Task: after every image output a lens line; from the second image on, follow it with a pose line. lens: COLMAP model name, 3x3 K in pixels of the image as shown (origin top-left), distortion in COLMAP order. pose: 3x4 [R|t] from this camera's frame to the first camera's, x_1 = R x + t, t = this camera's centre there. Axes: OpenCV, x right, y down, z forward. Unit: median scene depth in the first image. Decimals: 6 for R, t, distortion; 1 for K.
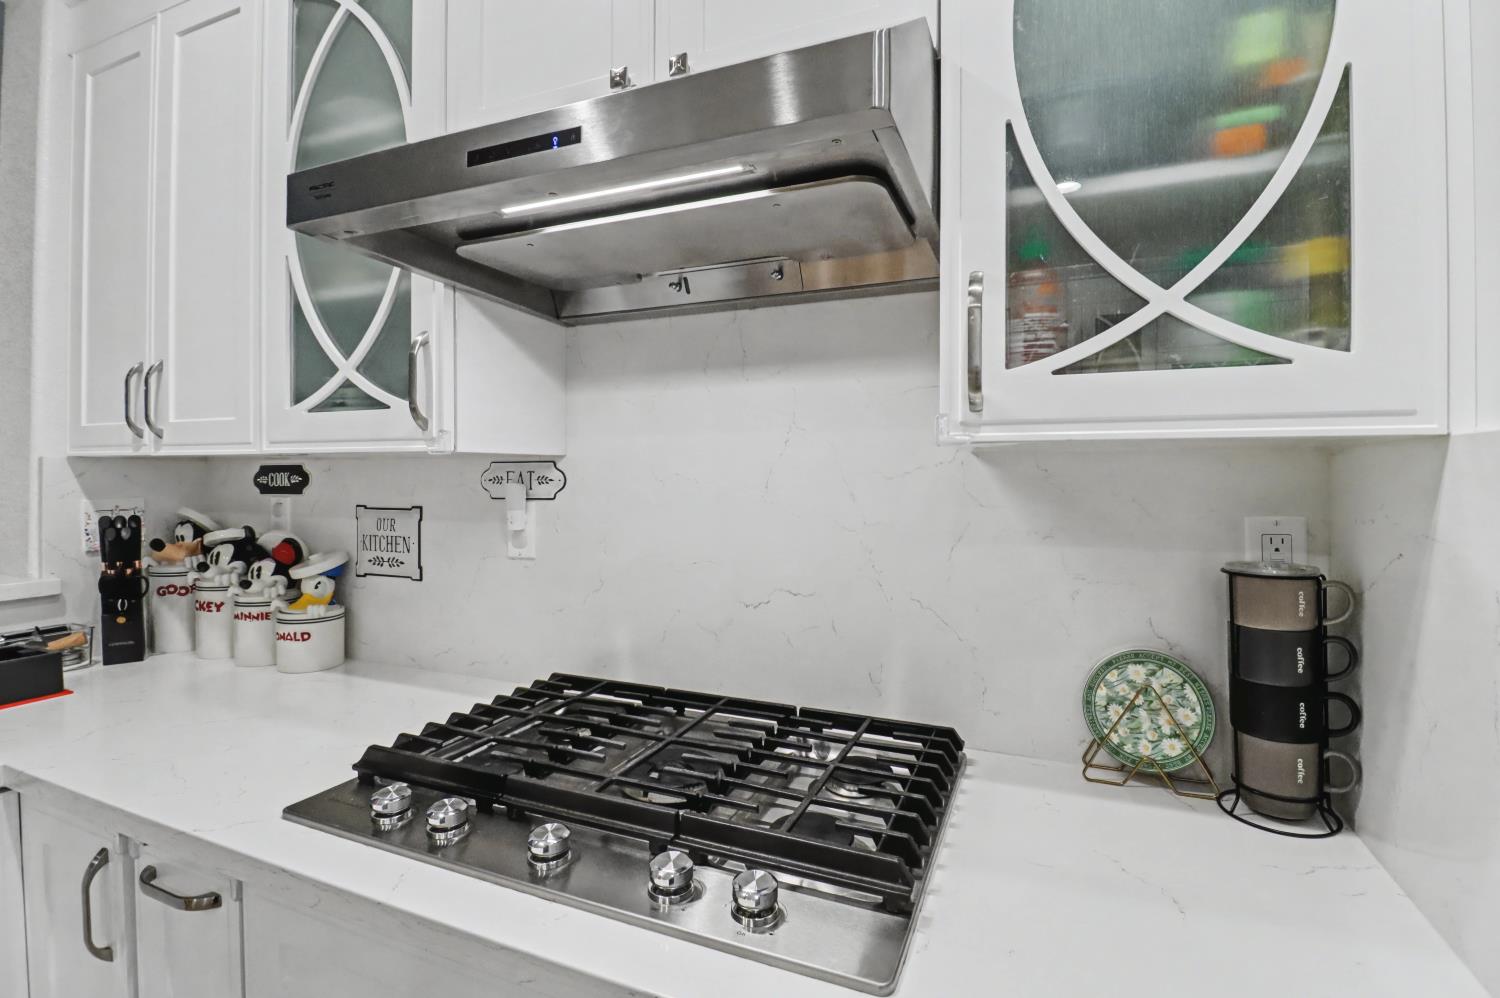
lens RADIAL K [[702.9, 0, 749.8], [0, 702.9, 477.7], [0, 0, 1]] dist [0.004669, -0.014212]
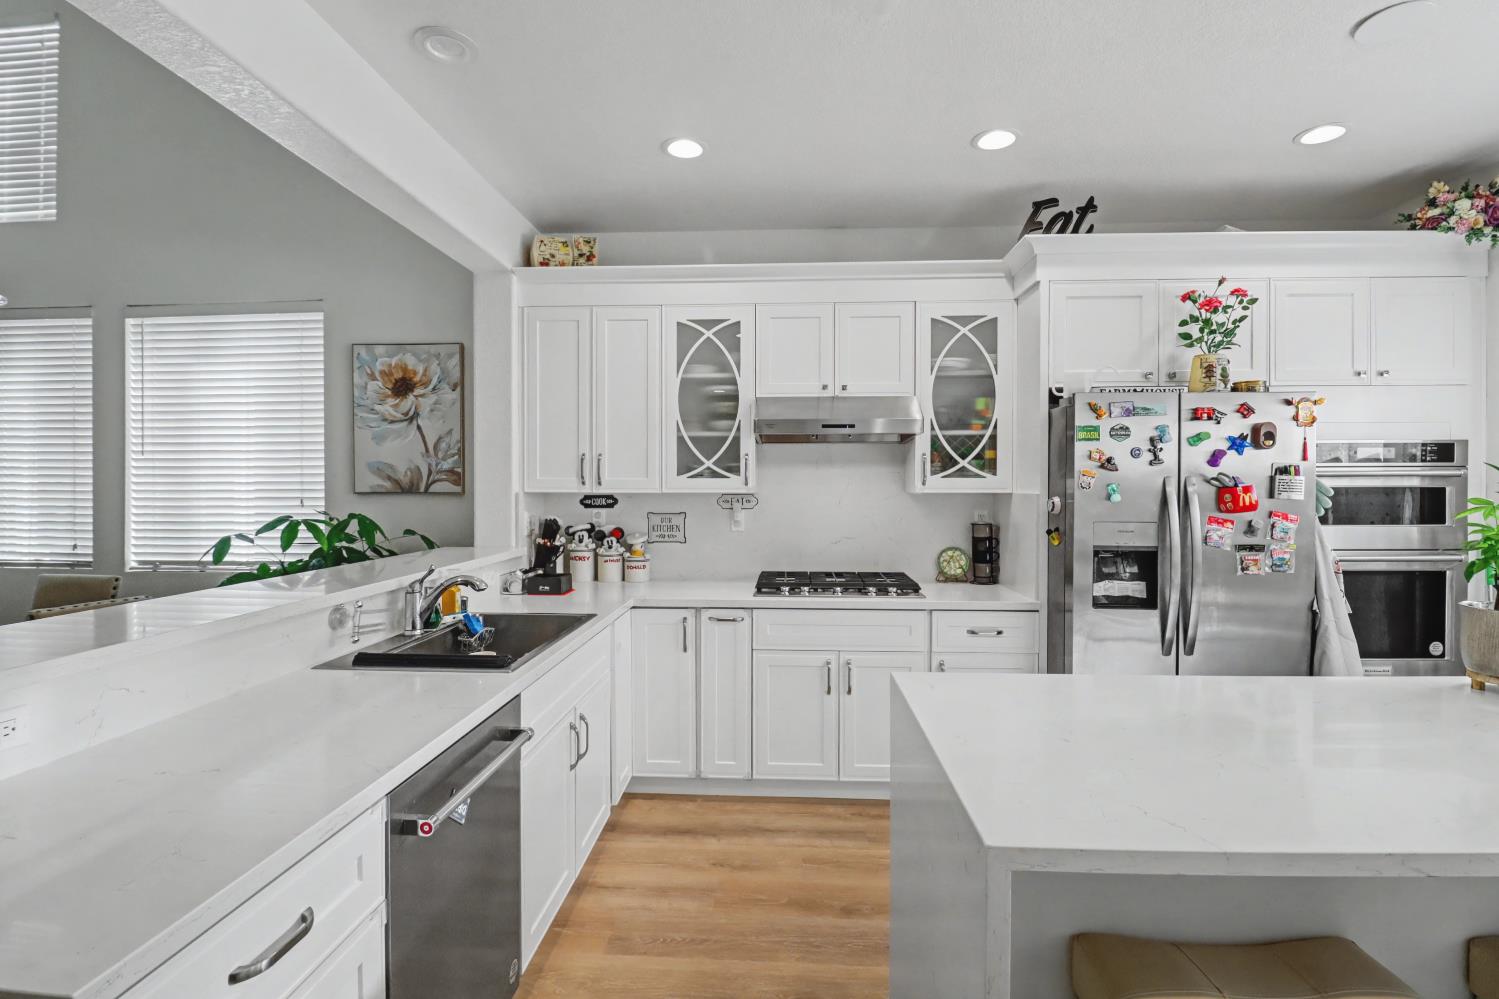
lens RADIAL K [[711.7, 0, 745.7], [0, 711.7, 490.2], [0, 0, 1]] dist [0.011682, 0.000173]
pose [[0.940186, -0.004261, 0.340635, -1.547423], [0.002224, 0.999977, 0.006370, -0.070281], [-0.340654, -0.005231, 0.940174, -1.922062]]
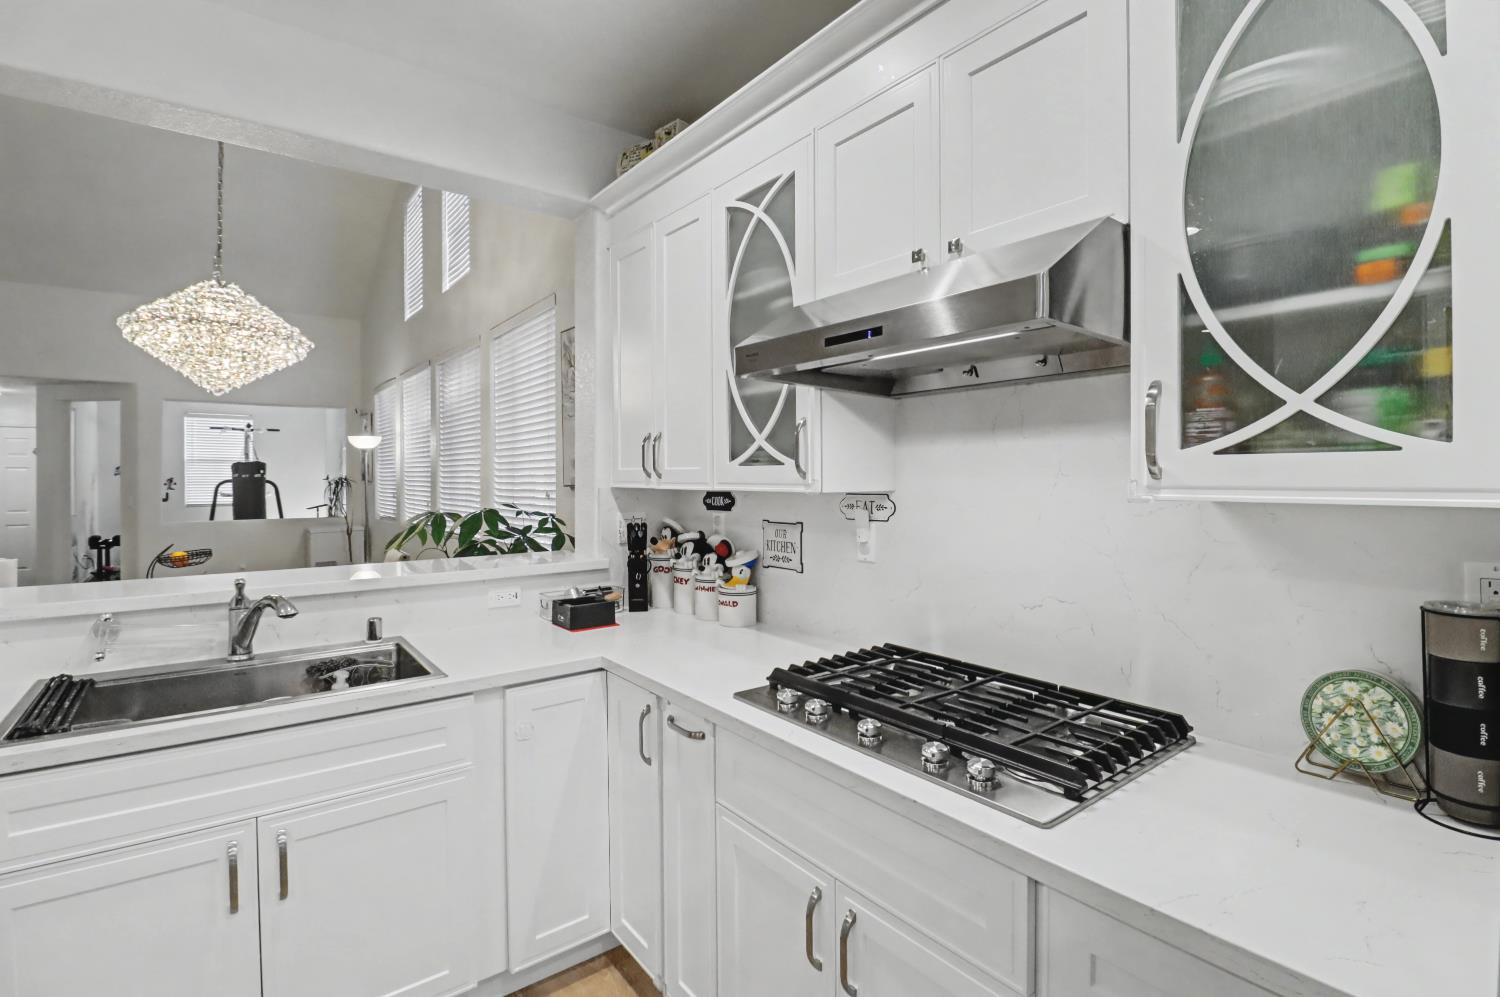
lens RADIAL K [[702.9, 0, 749.8], [0, 702.9, 477.2], [0, 0, 1]] dist [0.004669, -0.014212]
pose [[0.871603, -0.004058, -0.490195, 0.219127], [0.003641, 0.999992, -0.001804, -0.071371], [0.490199, -0.000213, 0.871611, -0.464917]]
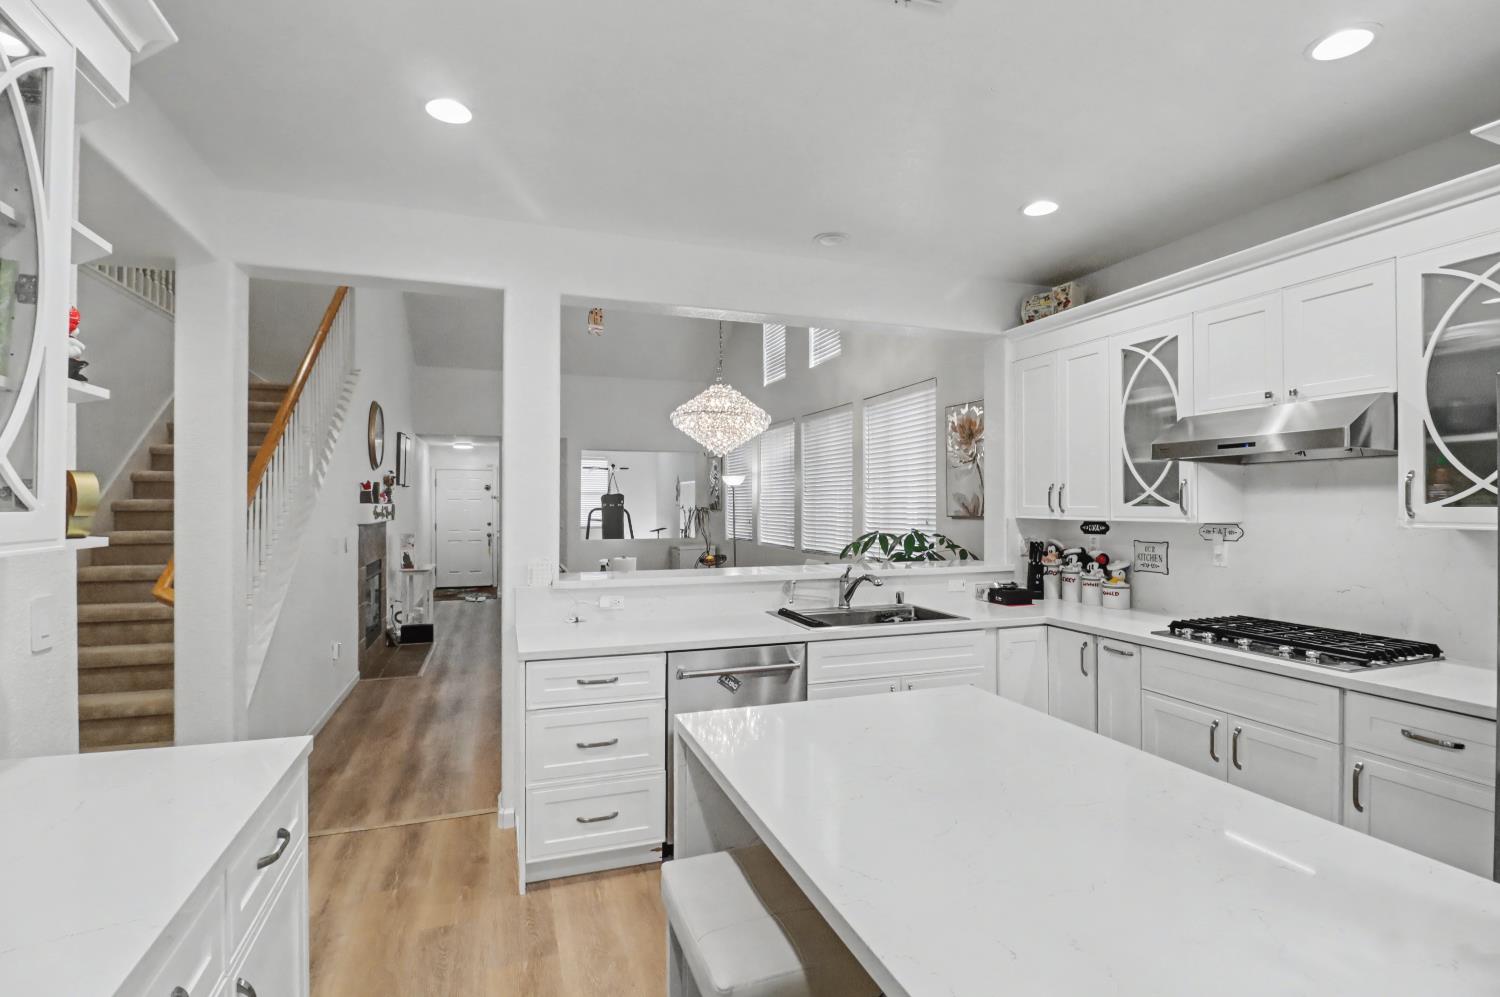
lens RADIAL K [[721.1, 0, 751.5], [0, 721.1, 501.0], [0, 0, 1]] dist [0.000262, -0.015552]
pose [[0.679526, -0.006463, -0.733623, 0.457088], [0.001664, 0.999972, -0.007269, -0.107322], [0.733649, 0.003719, 0.679518, -2.197793]]
